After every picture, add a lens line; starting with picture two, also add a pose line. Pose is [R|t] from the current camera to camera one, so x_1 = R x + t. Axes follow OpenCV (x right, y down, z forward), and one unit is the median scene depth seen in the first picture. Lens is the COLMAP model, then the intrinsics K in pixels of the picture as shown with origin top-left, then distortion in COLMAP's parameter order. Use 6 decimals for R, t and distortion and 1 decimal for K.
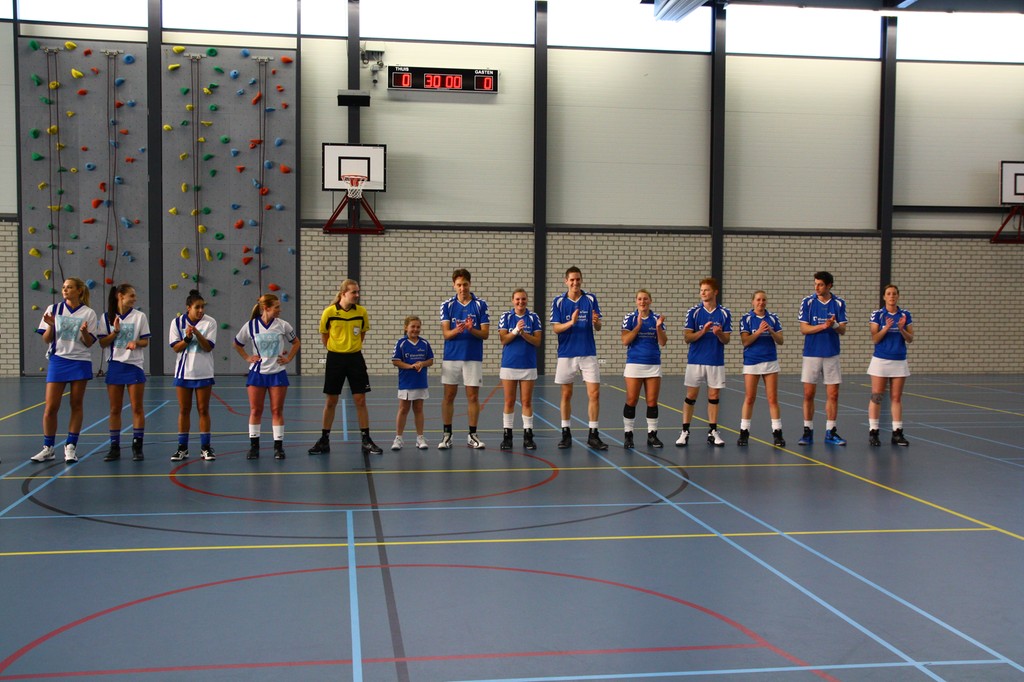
lens RADIAL K [[1187.8, 0, 486.2], [0, 1187.8, 352.5], [0, 0, 1]] dist [0.006462, 0.000000]
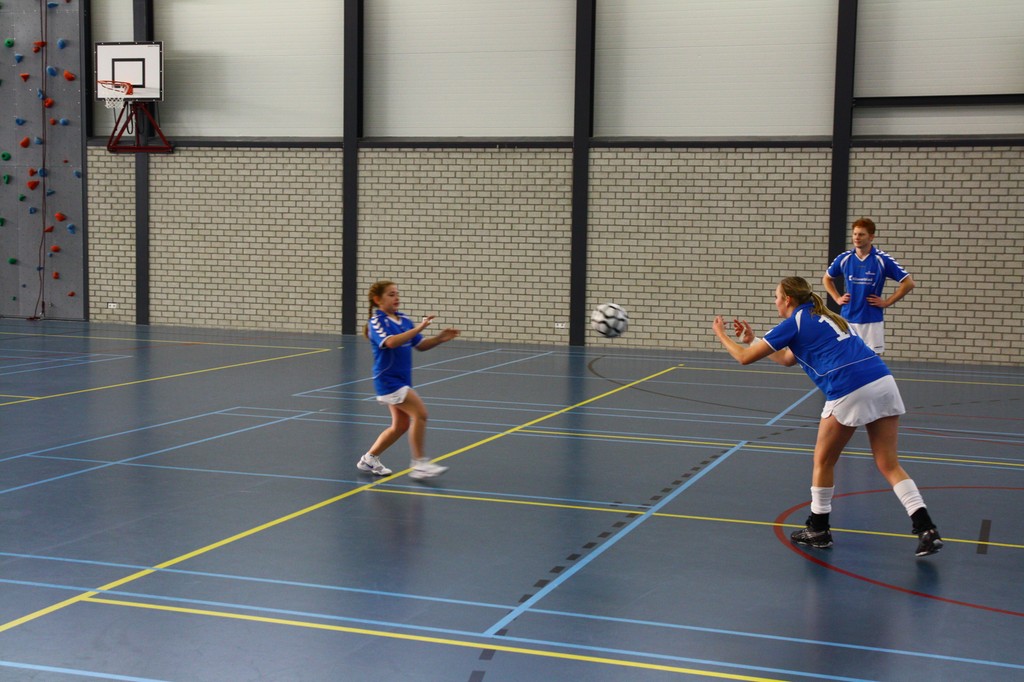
lens RADIAL K [[1479.6, 0, 509.0], [0, 1479.6, 345.2], [0, 0, 1]] dist [0.093631, 0.000000]
pose [[0.877490, 0.048326, -0.477154, 0.616589], [-0.036044, 0.998742, 0.034866, -0.011697], [0.478239, -0.013396, 0.878128, 0.212527]]
